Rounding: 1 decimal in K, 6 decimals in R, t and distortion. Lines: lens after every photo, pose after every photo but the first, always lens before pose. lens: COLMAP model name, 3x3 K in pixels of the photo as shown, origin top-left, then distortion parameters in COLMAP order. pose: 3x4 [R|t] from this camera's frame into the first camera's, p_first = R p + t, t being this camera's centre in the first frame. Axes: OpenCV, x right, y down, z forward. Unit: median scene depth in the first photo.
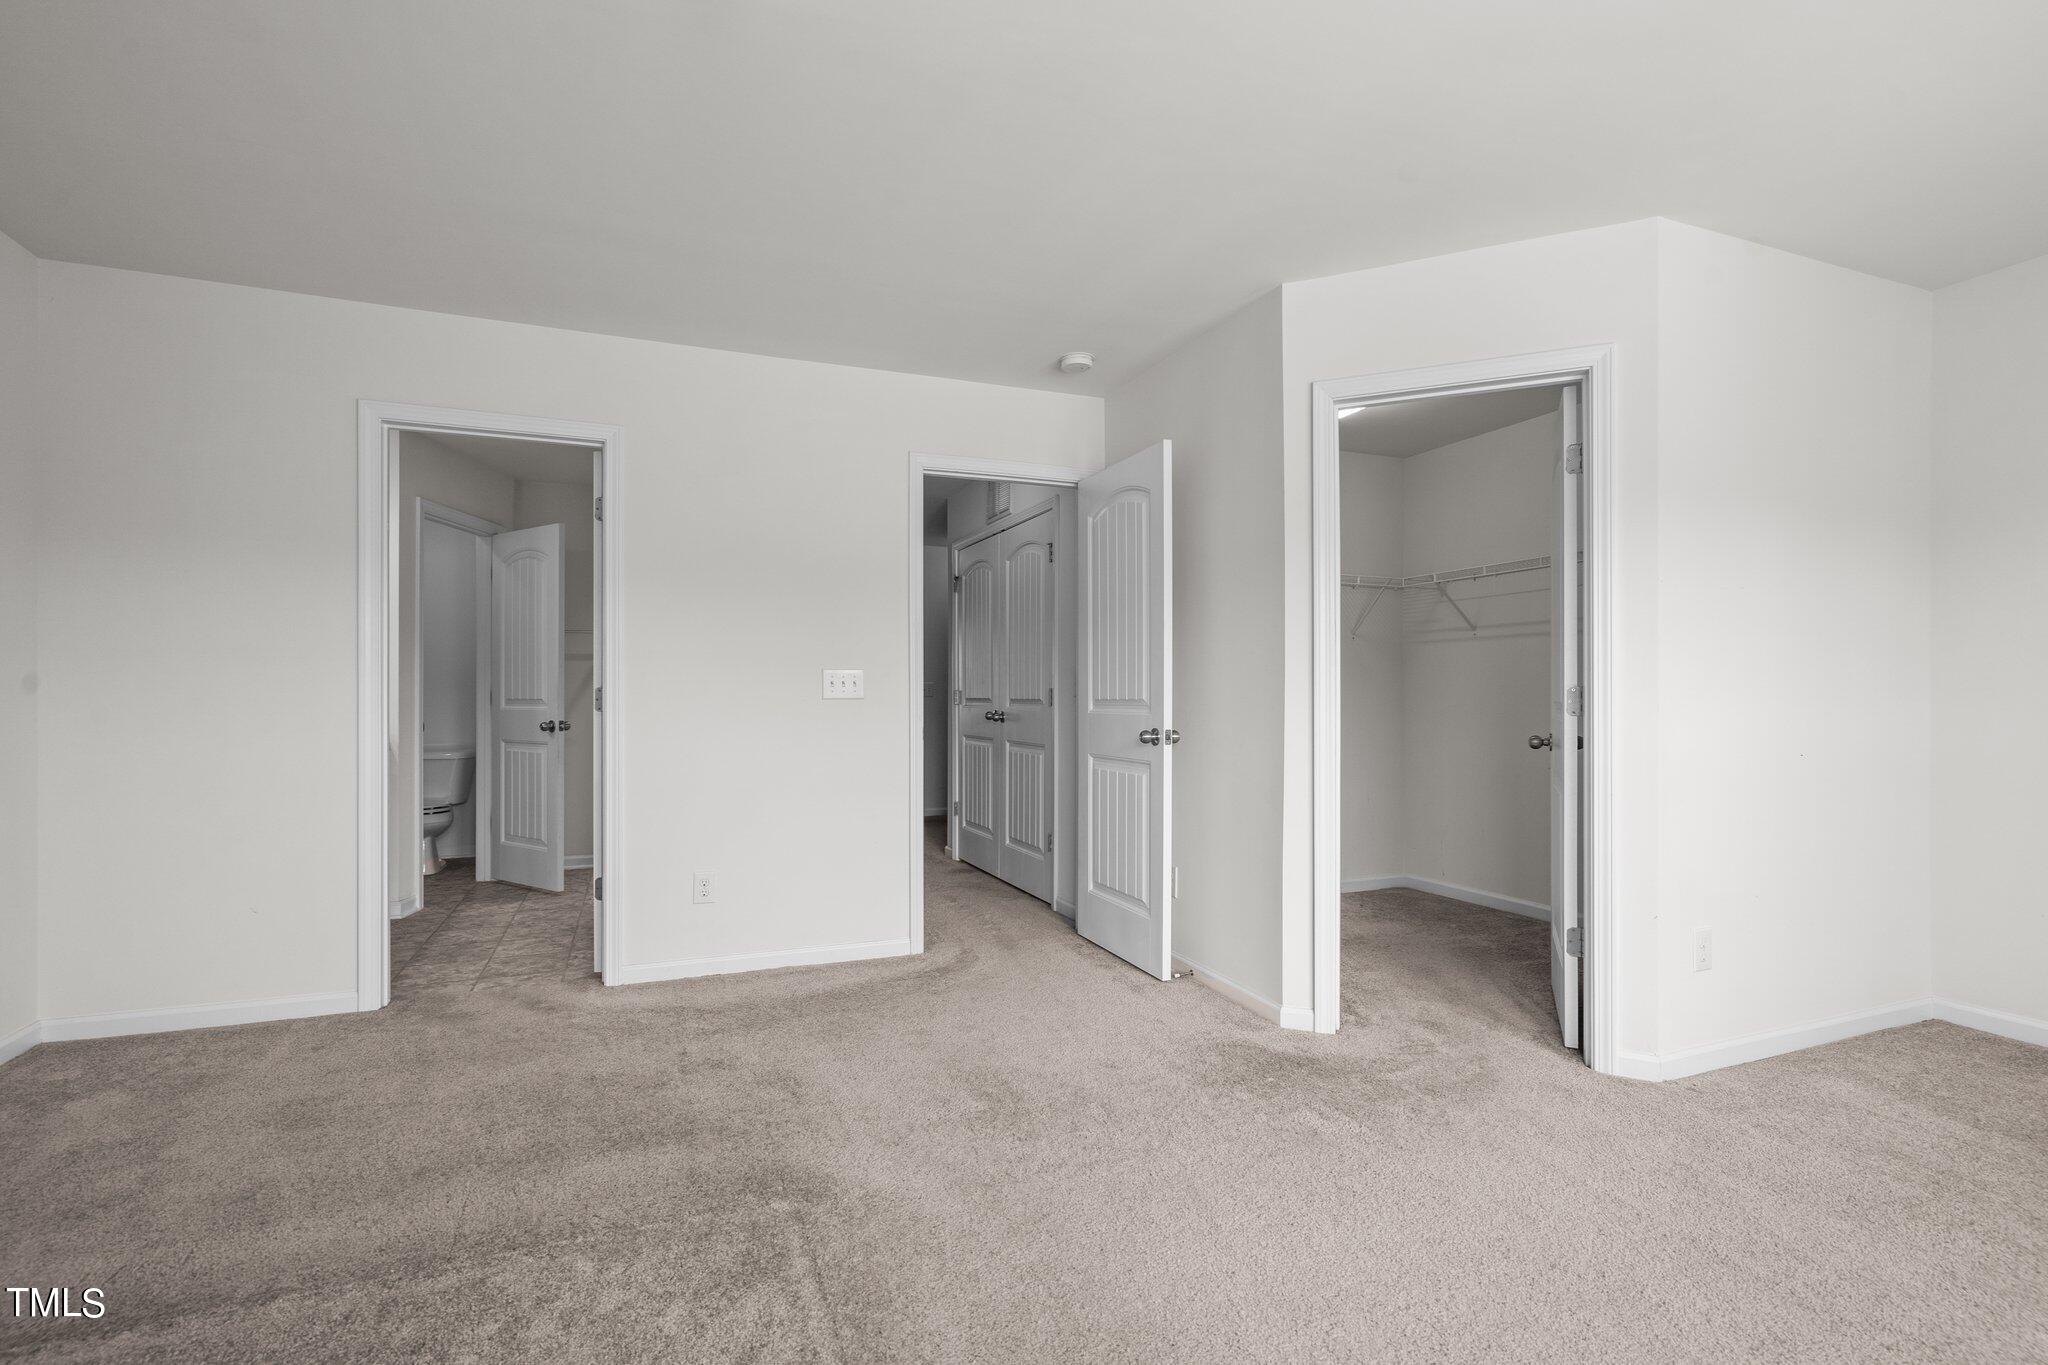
lens RADIAL K [[935.4, 0, 1008.1], [0, 935.4, 695.5], [0, 0, 1]] dist [-0.003963, 0.001626]
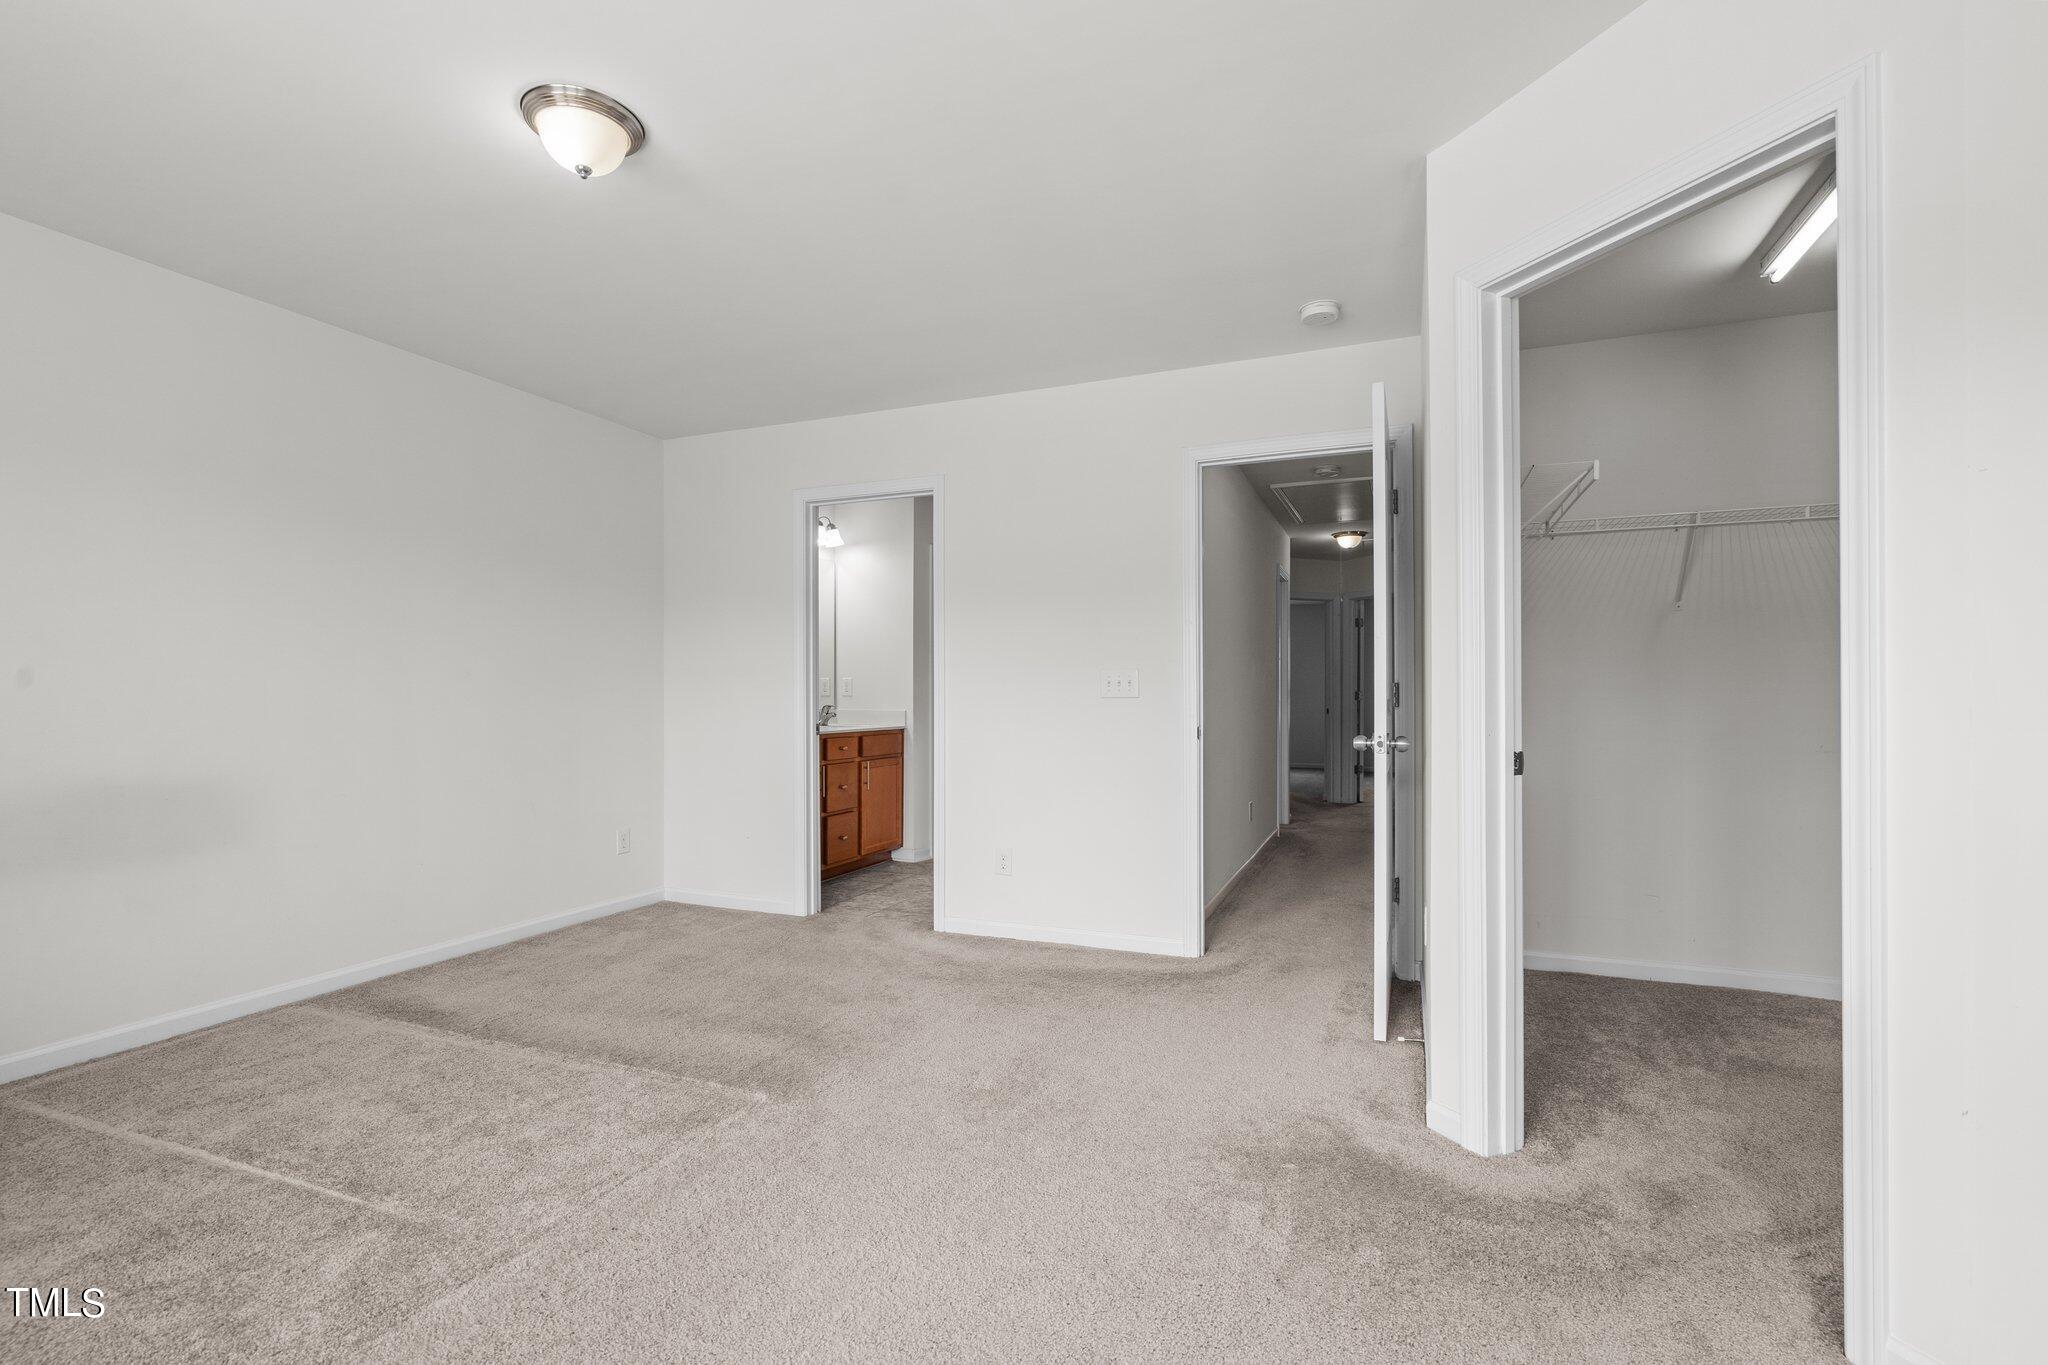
lens RADIAL K [[935.4, 0, 1012.2], [0, 935.4, 690.9], [0, 0, 1]] dist [-0.003963, 0.001626]
pose [[0.713998, -0.006940, -0.700114, 0.585673], [0.003841, 0.999975, -0.005996, 0.002212], [0.700138, 0.001592, 0.714006, 0.217346]]
